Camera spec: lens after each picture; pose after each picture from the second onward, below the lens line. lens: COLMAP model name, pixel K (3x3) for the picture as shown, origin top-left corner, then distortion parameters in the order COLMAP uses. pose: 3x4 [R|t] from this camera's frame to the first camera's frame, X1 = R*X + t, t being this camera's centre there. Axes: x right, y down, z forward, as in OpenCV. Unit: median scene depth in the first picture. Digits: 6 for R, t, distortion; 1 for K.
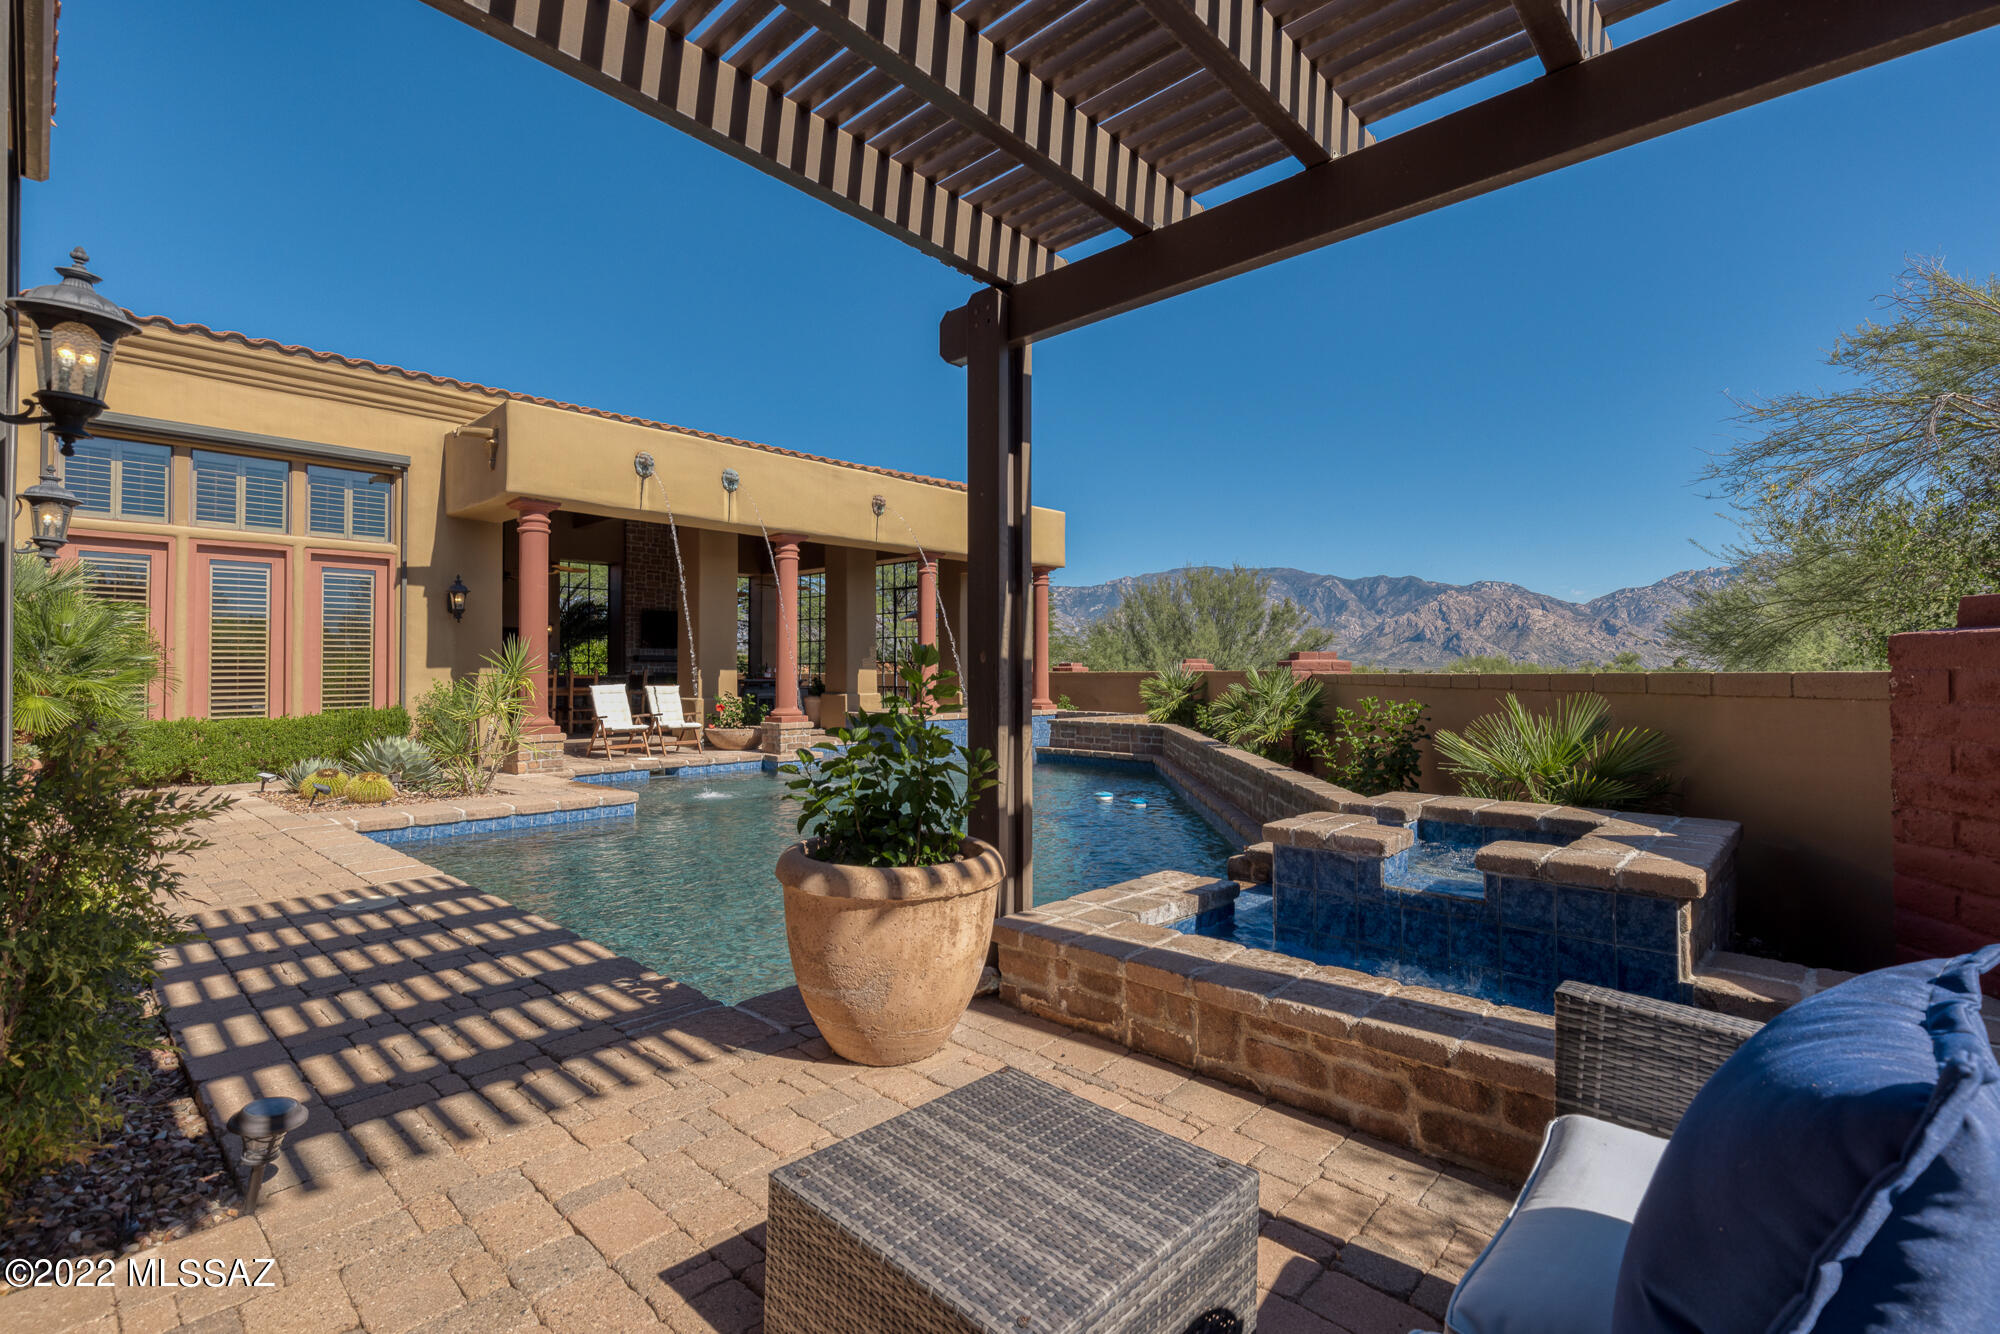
lens RADIAL K [[911.2, 0, 996.4], [0, 911.2, 659.9], [0, 0, 1]] dist [0.016092, -0.000086]
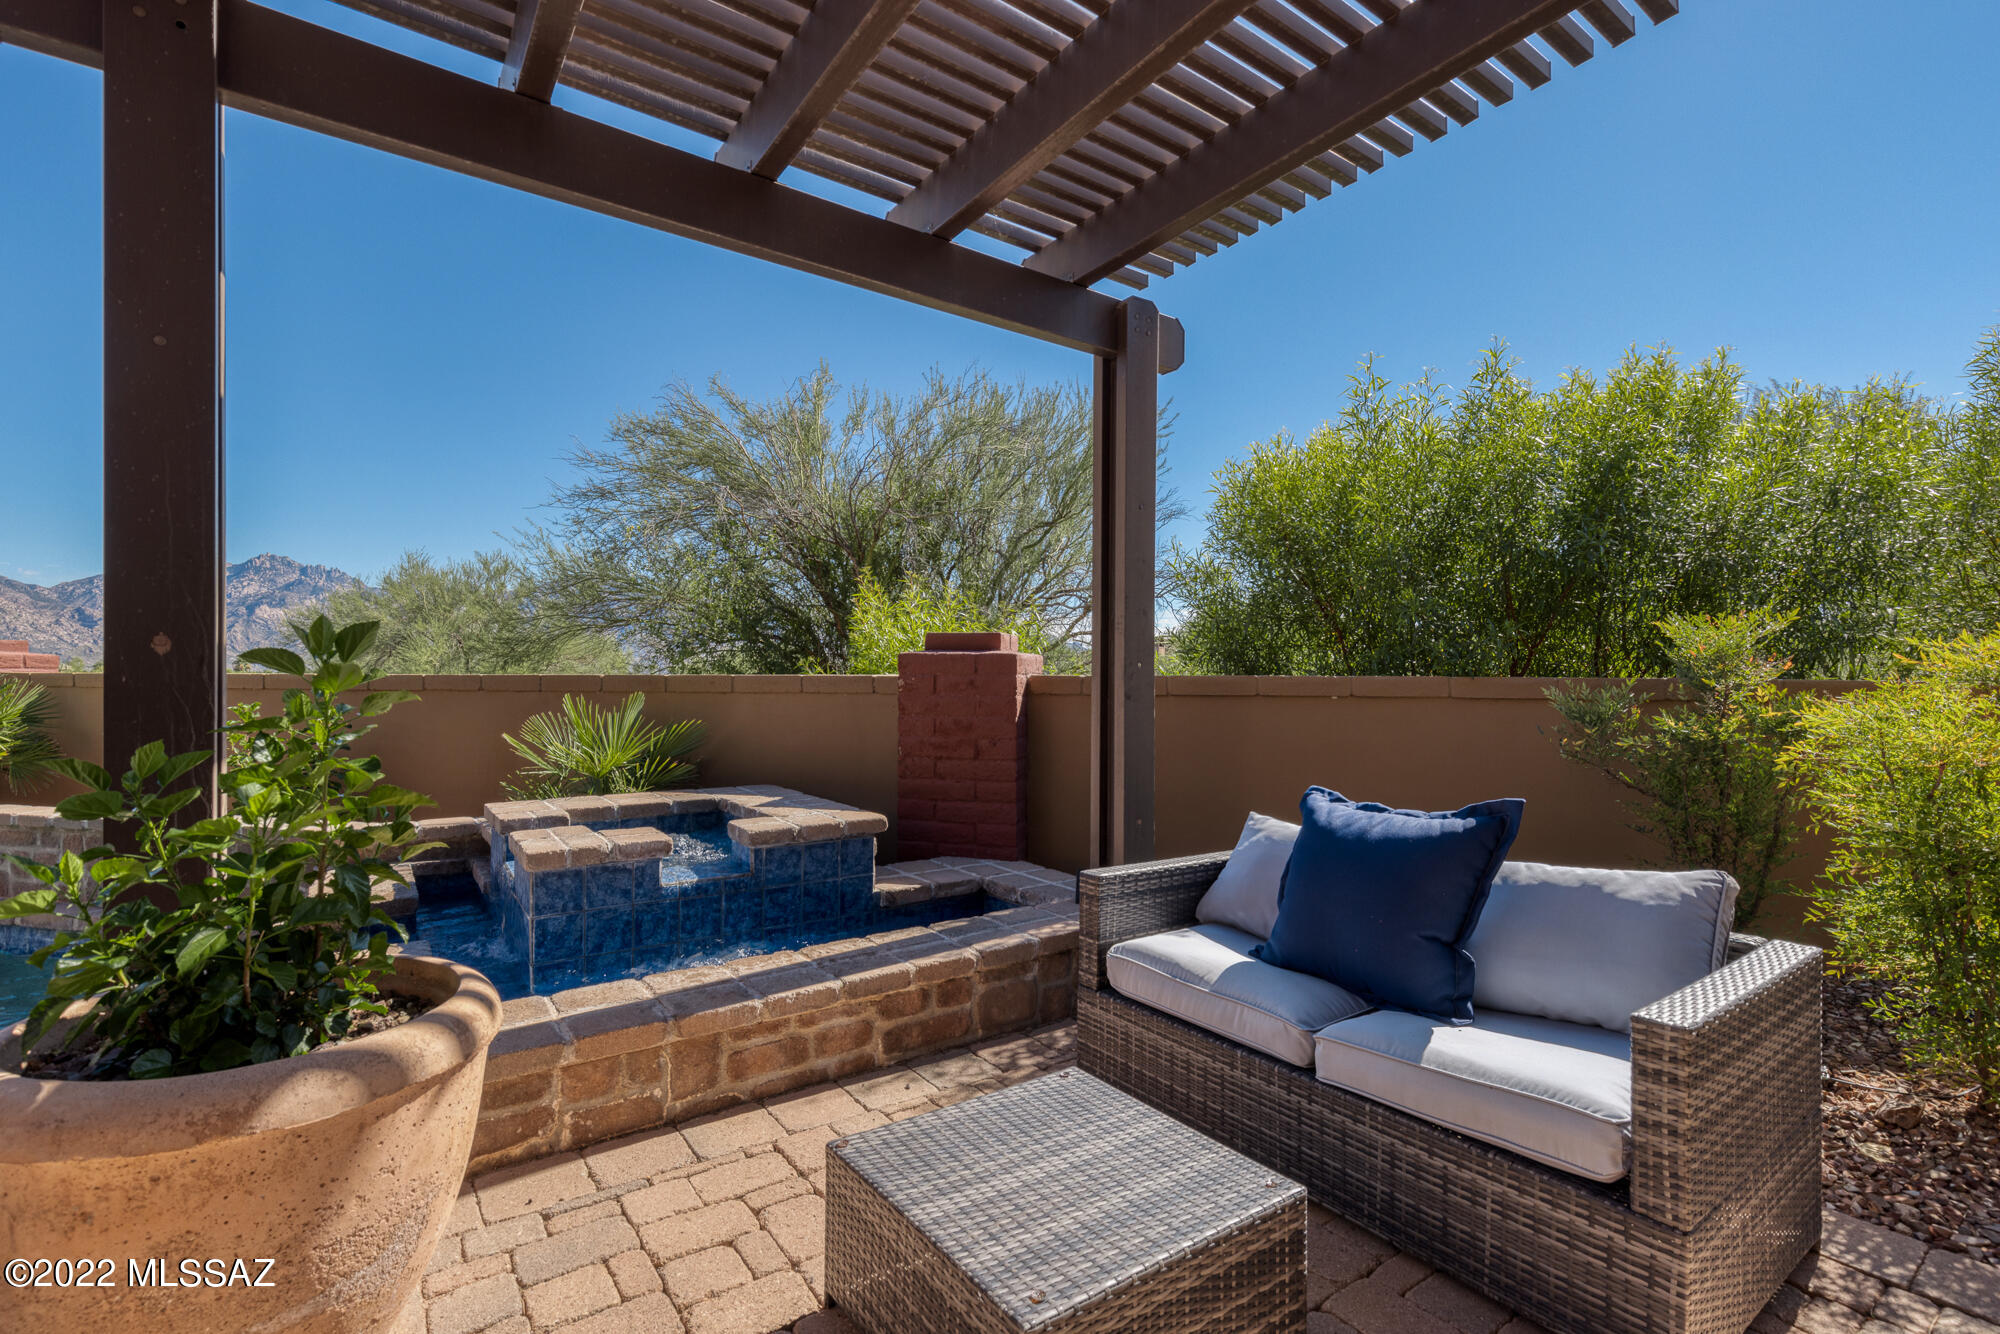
lens RADIAL K [[911.2, 0, 996.9], [0, 911.2, 678.9], [0, 0, 1]] dist [0.016092, -0.000086]
pose [[0.196133, -0.000899, 0.980577, -0.587877], [-0.019826, 0.999792, 0.004882, 0.006574], [-0.980377, -0.020399, 0.196074, 0.515460]]
